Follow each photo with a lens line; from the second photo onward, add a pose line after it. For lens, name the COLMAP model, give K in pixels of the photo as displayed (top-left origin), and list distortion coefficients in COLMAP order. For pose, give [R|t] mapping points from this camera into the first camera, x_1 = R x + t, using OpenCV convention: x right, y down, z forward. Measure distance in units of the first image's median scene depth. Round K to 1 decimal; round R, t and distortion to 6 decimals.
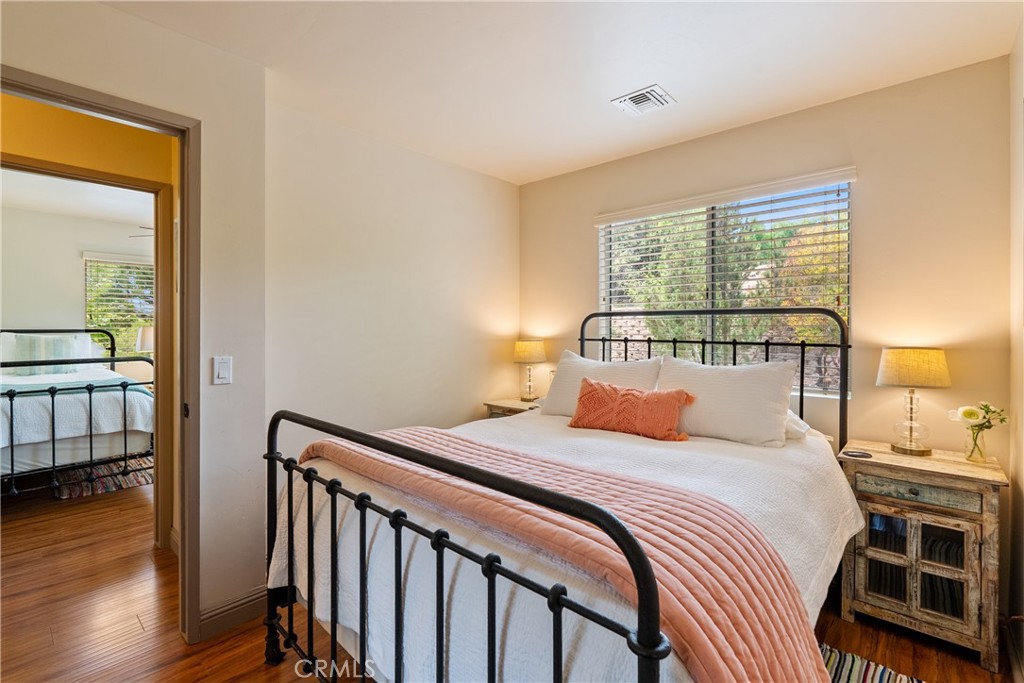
lens RADIAL K [[463.2, 0, 512.0], [0, 463.2, 341.5], [0, 0, 1]] dist [-0.004426, -0.000112]
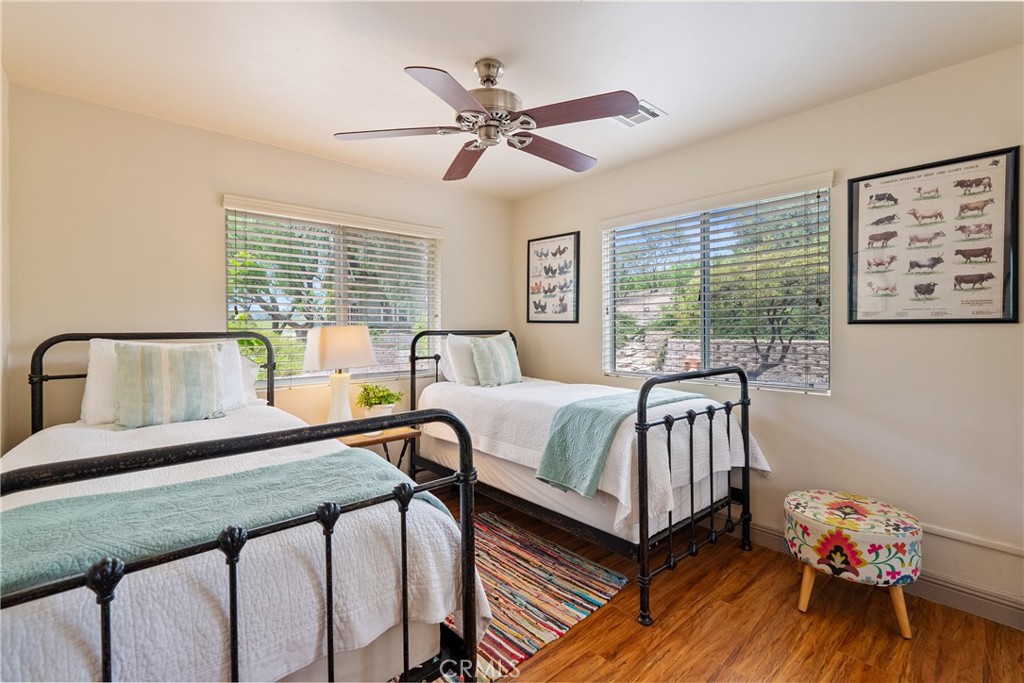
lens RADIAL K [[463.2, 0, 512.0], [0, 463.2, 341.5], [0, 0, 1]] dist [-0.004426, -0.000112]
pose [[0.993817, -0.002953, -0.110991, -0.592776], [0.002489, 0.999988, -0.004316, -0.013481], [0.111002, 0.004013, 0.993812, 0.548175]]
